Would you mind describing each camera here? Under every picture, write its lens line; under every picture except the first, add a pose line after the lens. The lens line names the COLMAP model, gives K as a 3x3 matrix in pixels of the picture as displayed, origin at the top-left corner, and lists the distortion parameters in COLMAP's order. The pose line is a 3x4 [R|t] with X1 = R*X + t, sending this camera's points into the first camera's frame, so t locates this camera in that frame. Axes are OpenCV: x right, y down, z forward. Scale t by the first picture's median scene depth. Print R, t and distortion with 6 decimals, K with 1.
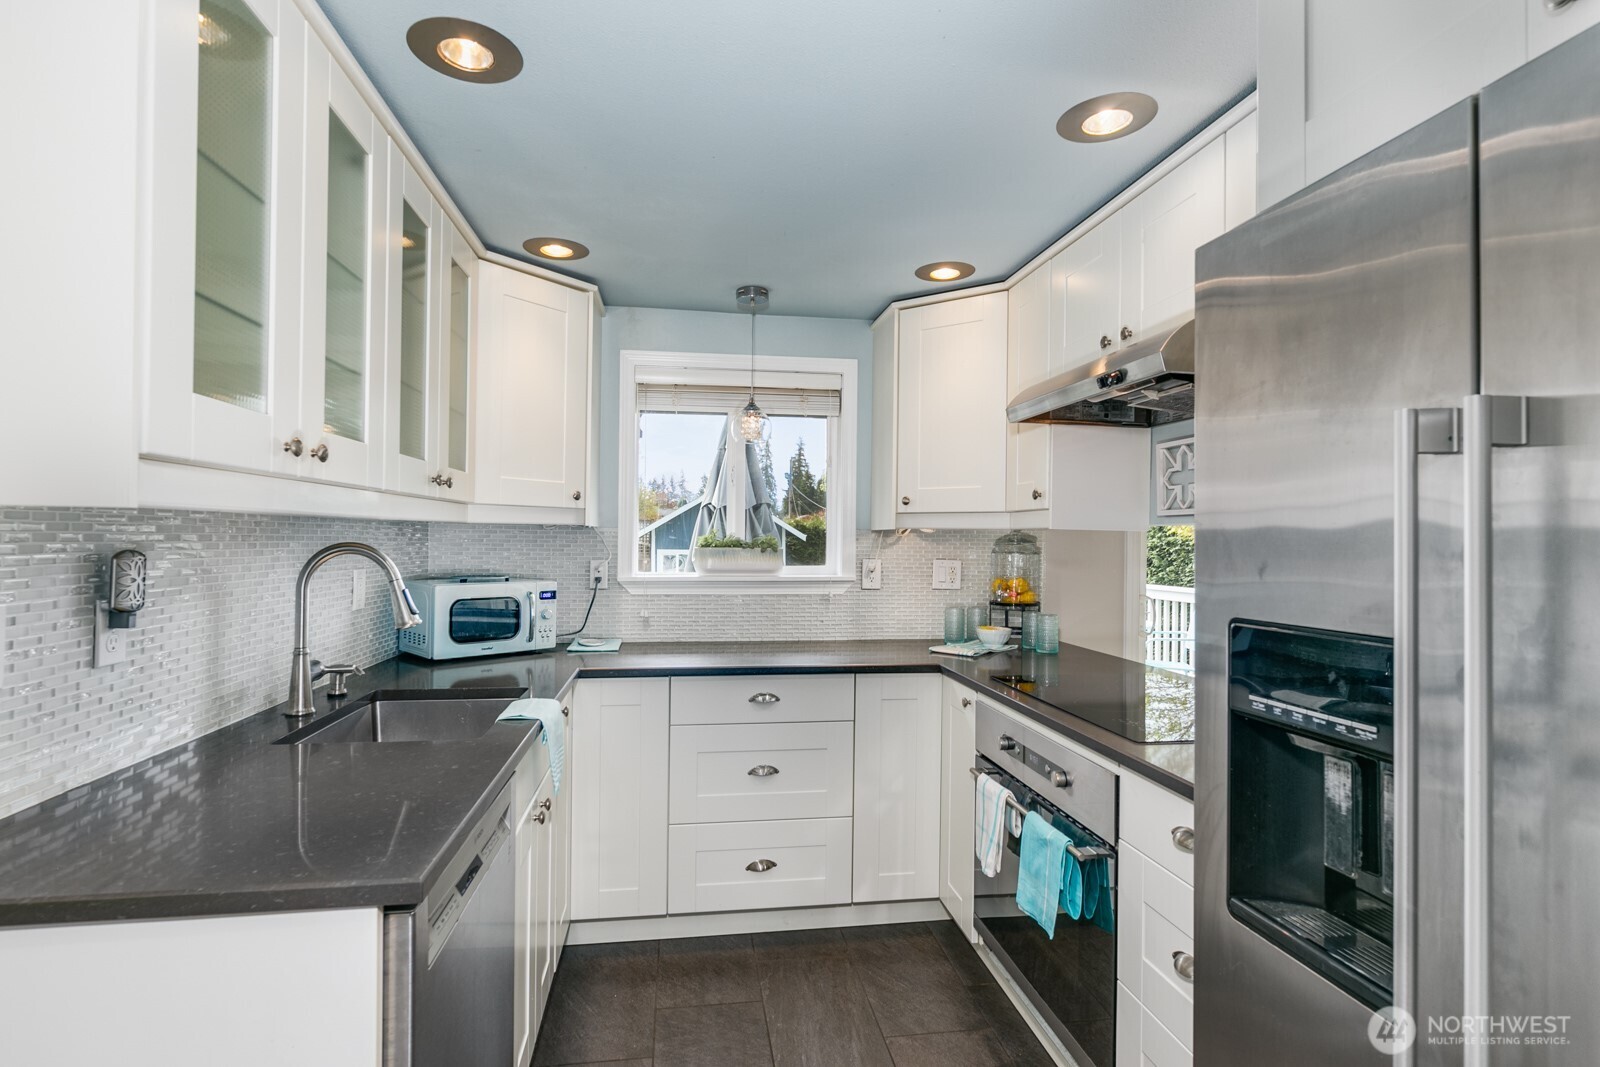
lens RADIAL K [[789.8, 0, 800.3], [0, 789.8, 542.0], [0, 0, 1]] dist [-0.004188, -0.000137]
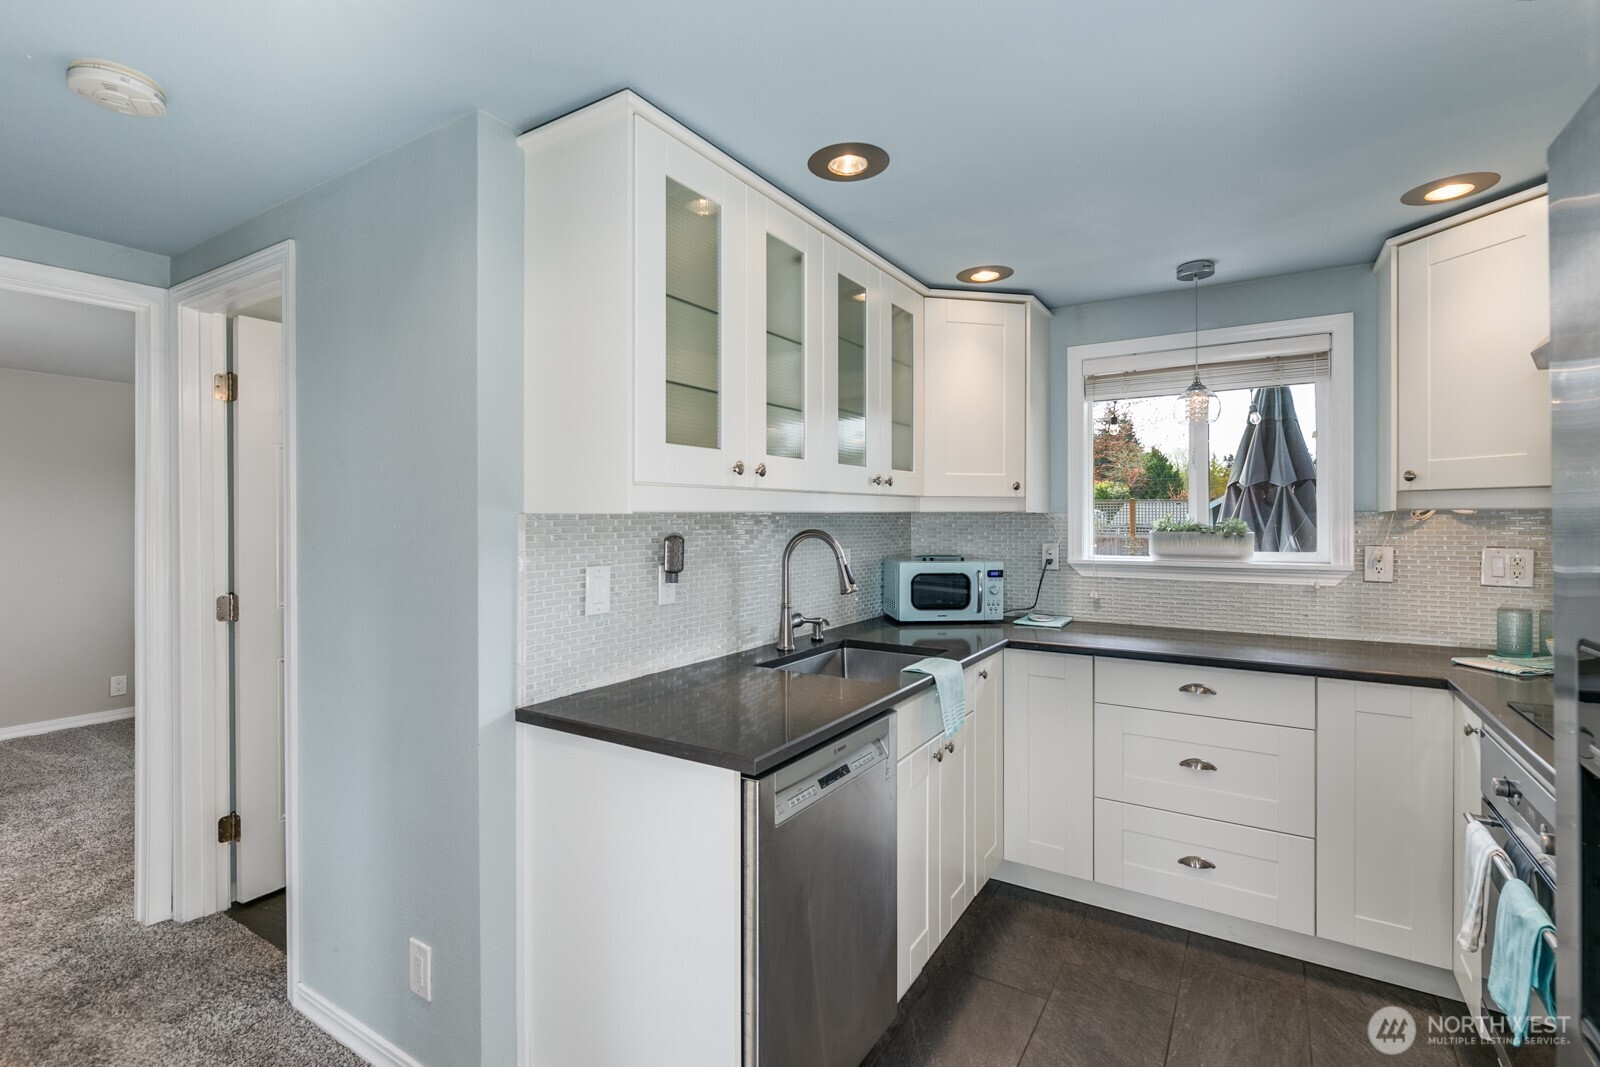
lens RADIAL K [[745.4, 0, 796.6], [0, 745.4, 522.3], [0, 0, 1]] dist [-0.003737, 0.000447]
pose [[0.752265, -0.005332, -0.658839, 0.185478], [0.005148, 0.999984, -0.002216, -0.006407], [0.658841, -0.001725, 0.752281, -0.004602]]
